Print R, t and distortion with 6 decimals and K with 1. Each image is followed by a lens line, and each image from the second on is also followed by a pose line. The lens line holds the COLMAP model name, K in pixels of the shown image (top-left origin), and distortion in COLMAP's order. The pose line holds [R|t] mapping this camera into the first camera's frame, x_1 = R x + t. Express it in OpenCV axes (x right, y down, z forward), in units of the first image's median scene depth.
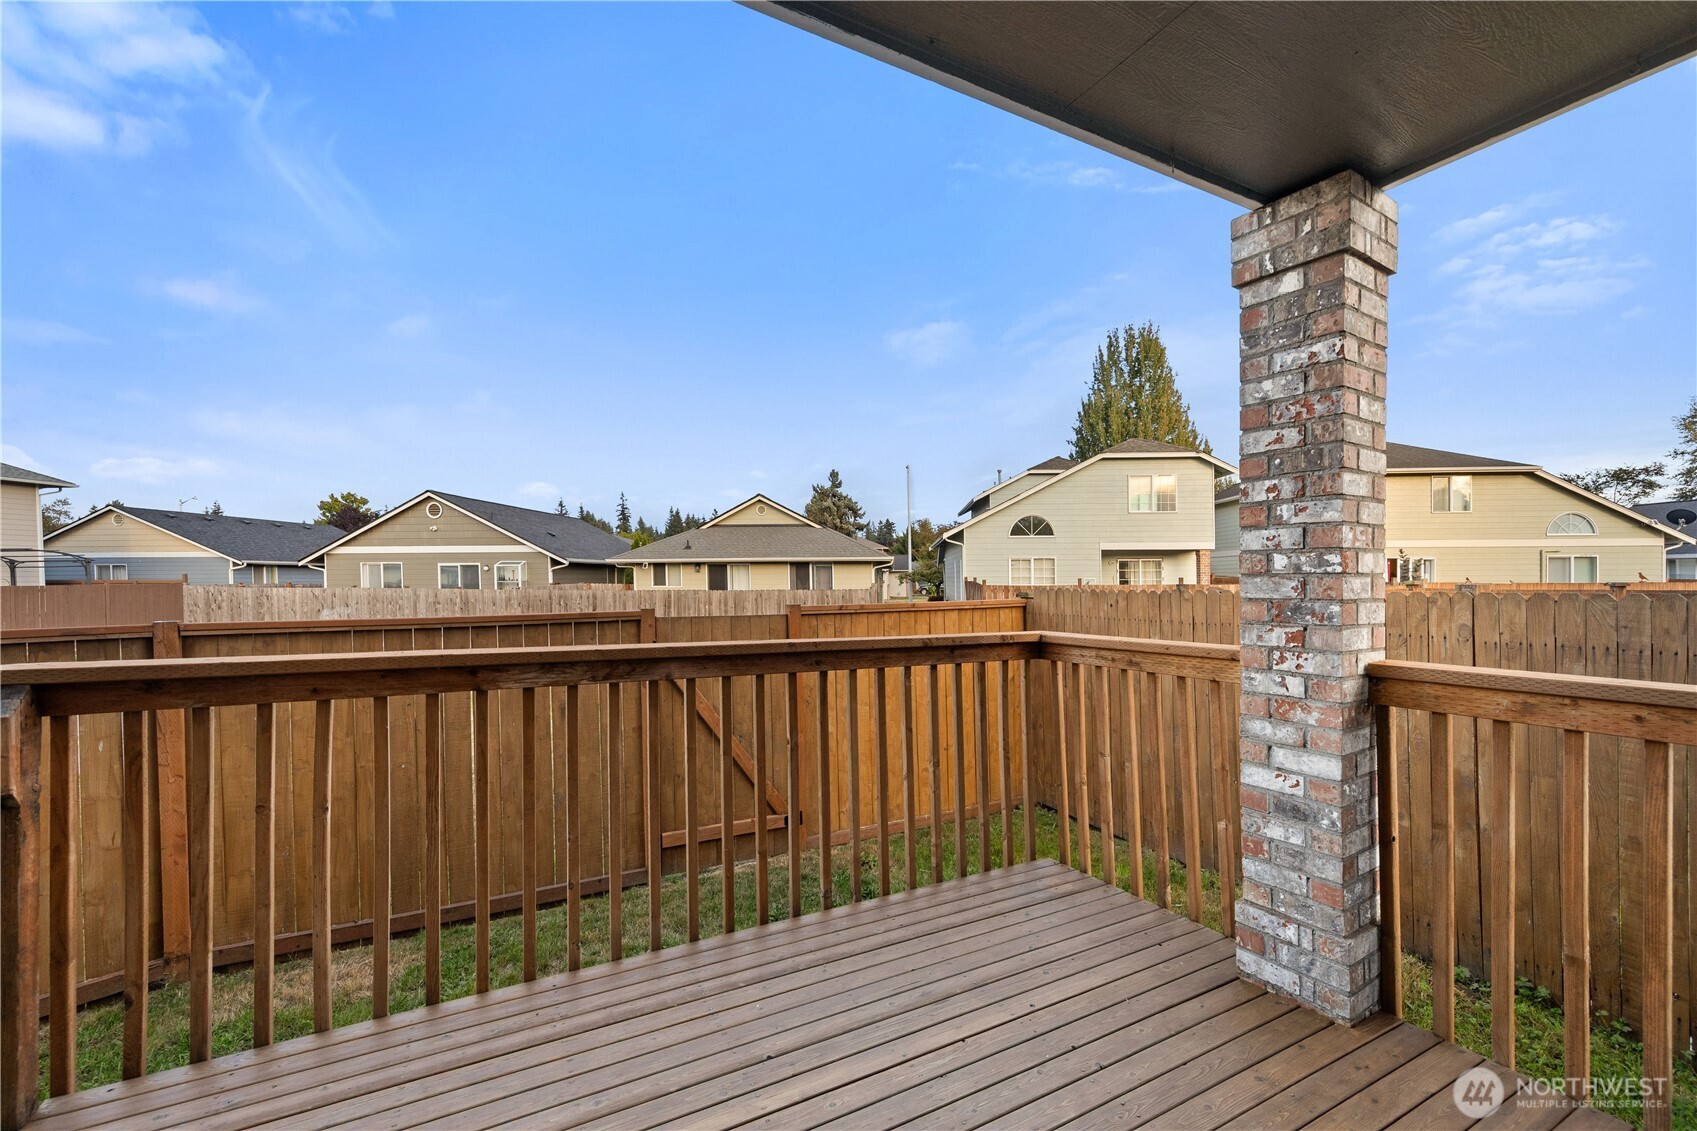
lens RADIAL K [[696.6, 0, 846.3], [0, 696.6, 588.3], [0, 0, 1]] dist [0.004422, 0.000267]
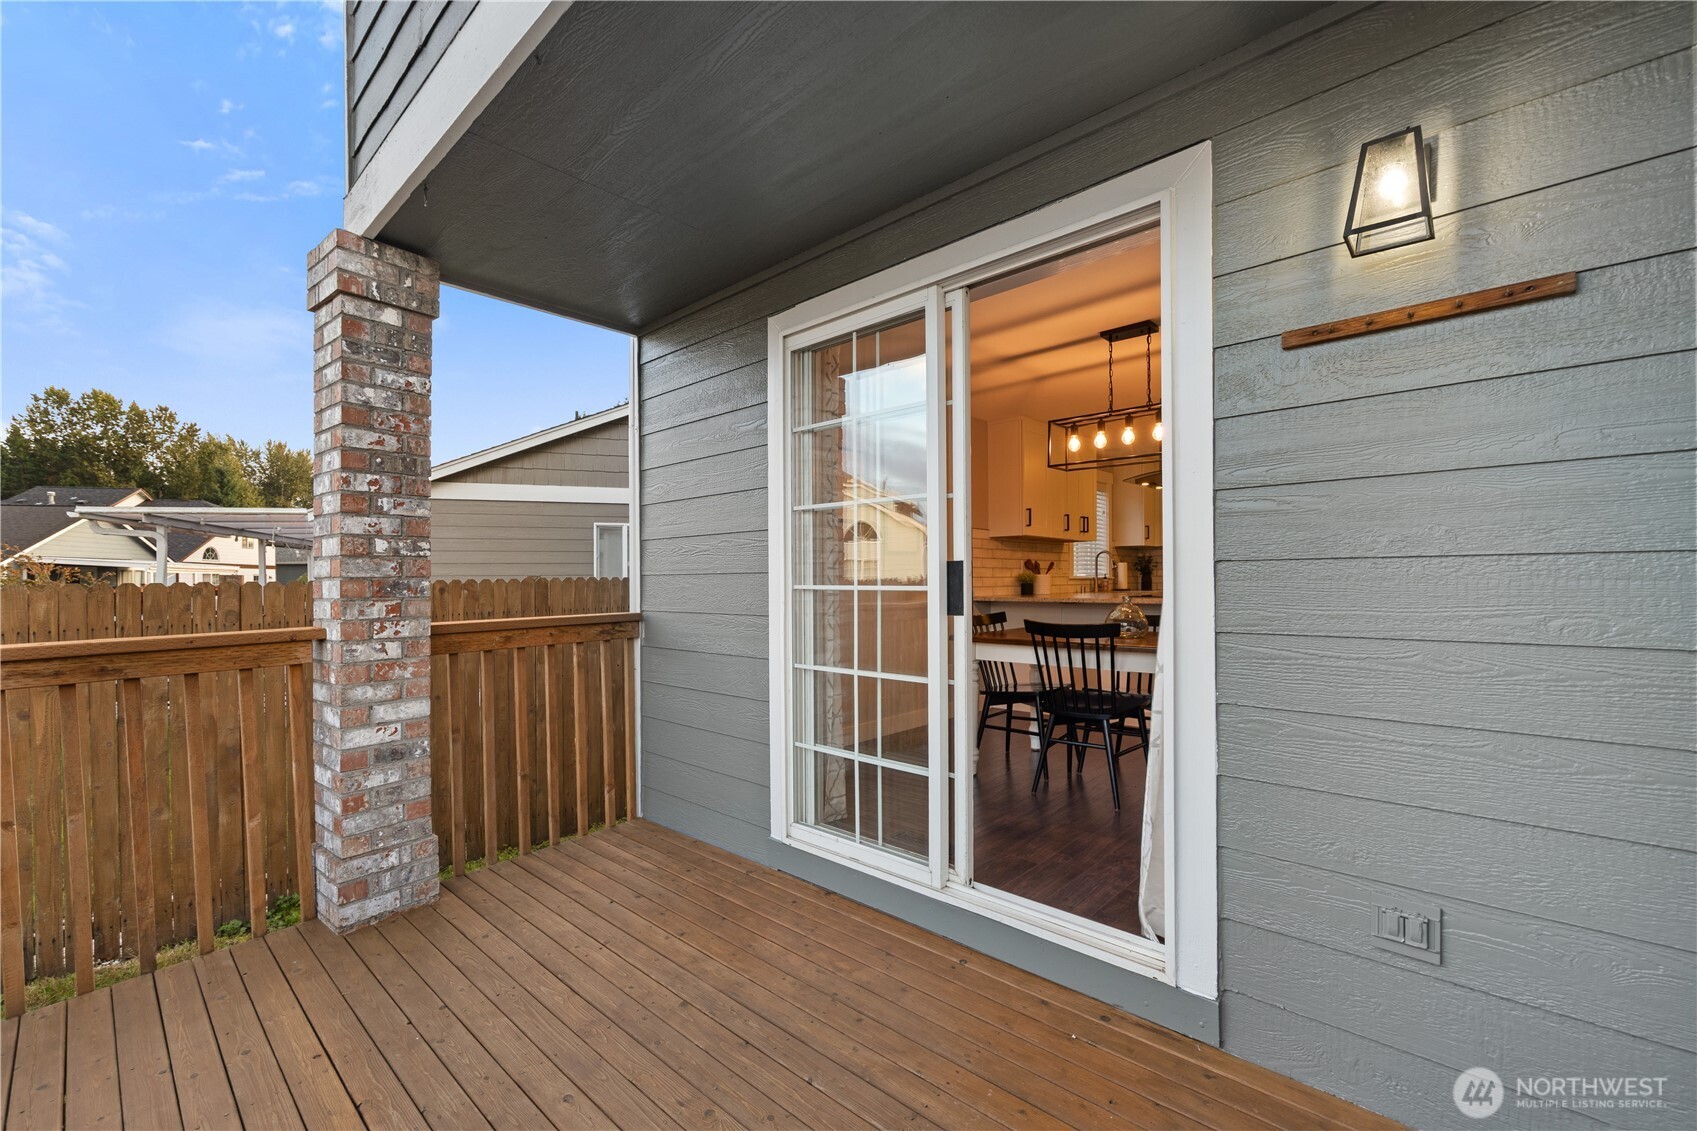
lens RADIAL K [[669.9, 0, 850.2], [0, 669.9, 560.1], [0, 0, 1]] dist [0.003352, -0.000703]
pose [[-0.327305, 0.034708, 0.944281, -0.707921], [0.024210, 0.999305, -0.028339, 0.037728], [-0.944609, 0.013585, -0.327918, 0.629110]]
